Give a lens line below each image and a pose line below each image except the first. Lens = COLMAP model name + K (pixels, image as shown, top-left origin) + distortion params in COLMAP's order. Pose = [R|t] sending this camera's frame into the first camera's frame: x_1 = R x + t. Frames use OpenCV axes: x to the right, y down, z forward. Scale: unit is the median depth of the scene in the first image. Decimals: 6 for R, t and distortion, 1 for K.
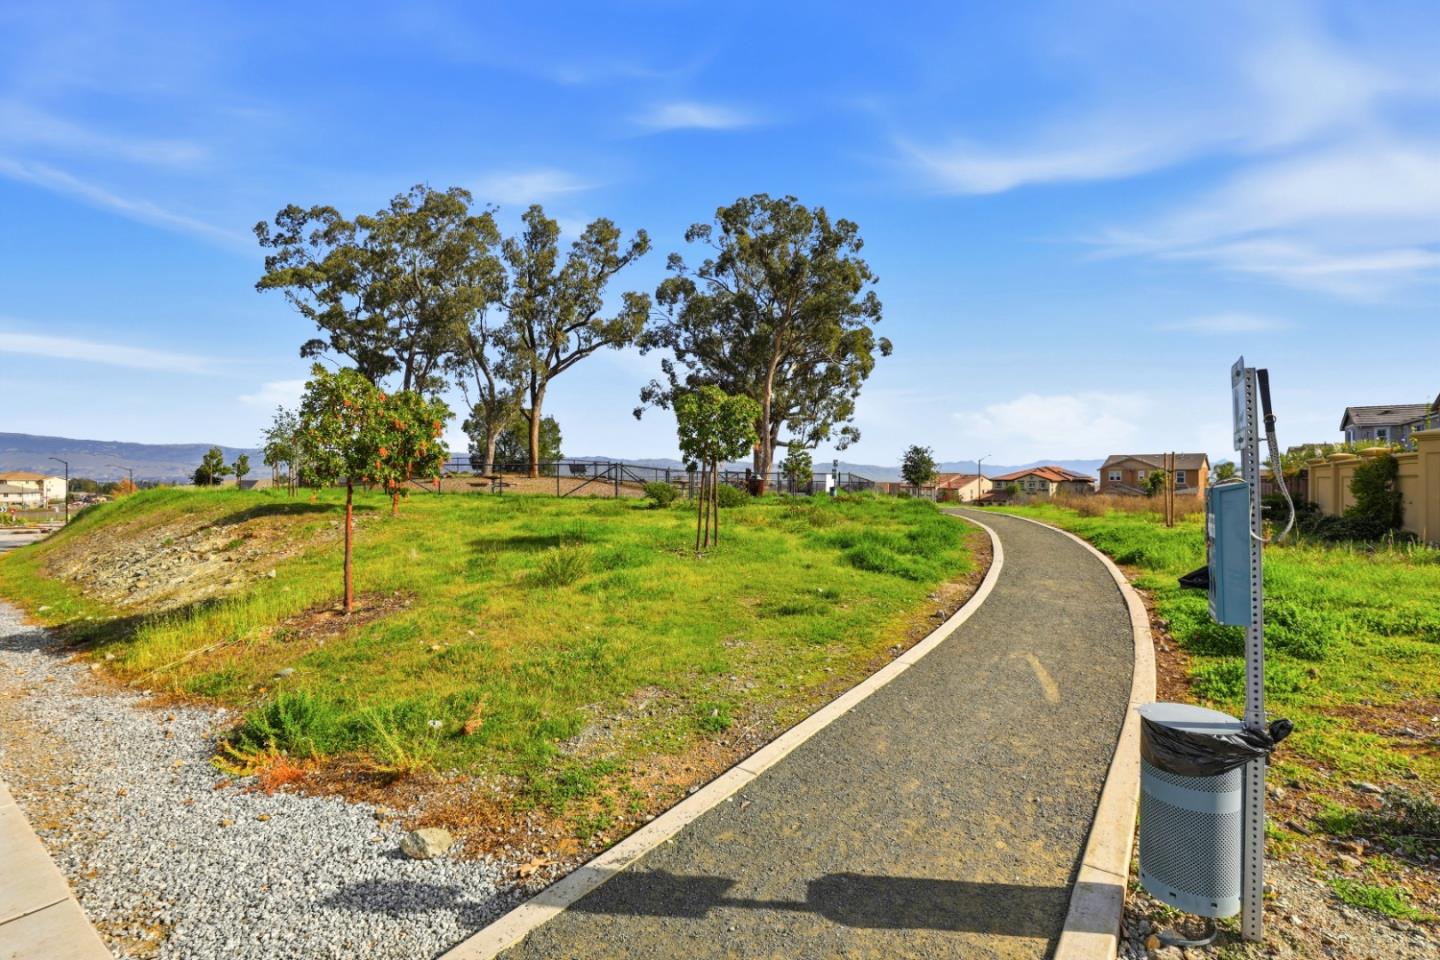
lens RADIAL K [[660.1, 0, 715.9], [0, 660.1, 470.0], [0, 0, 1]] dist [-0.026175, 0.000192]
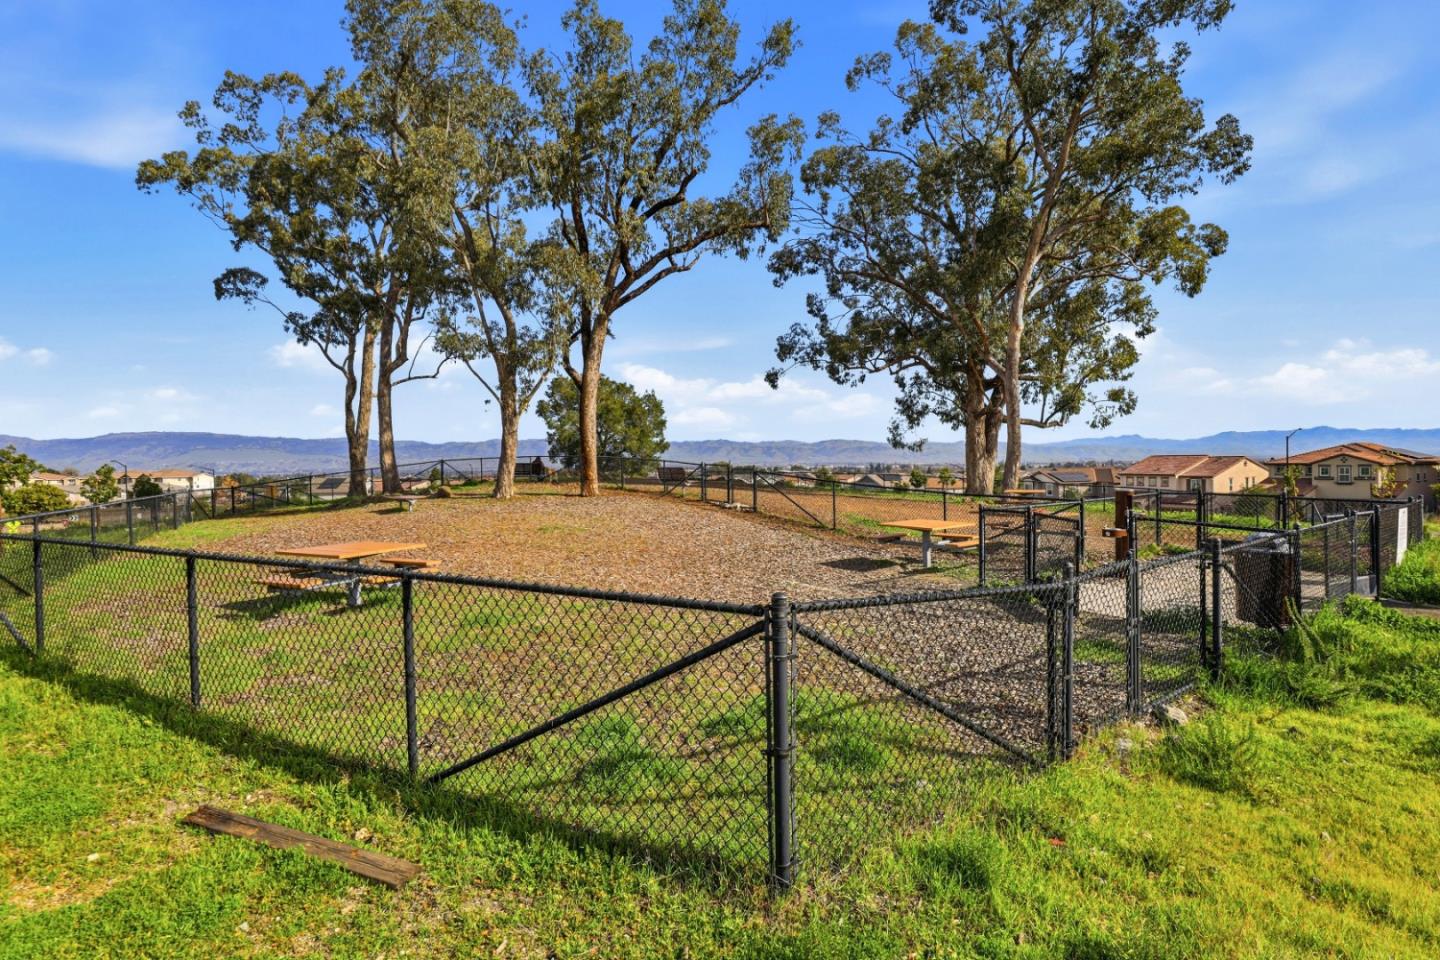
lens RADIAL K [[660.1, 0, 721.0], [0, 660.1, 474.6], [0, 0, 1]] dist [-0.026175, 0.000192]
pose [[0.984271, -0.015451, -0.175989, -0.057415], [0.021719, 0.999194, 0.033750, -0.015913], [0.175326, -0.037042, 0.983813, 0.365954]]
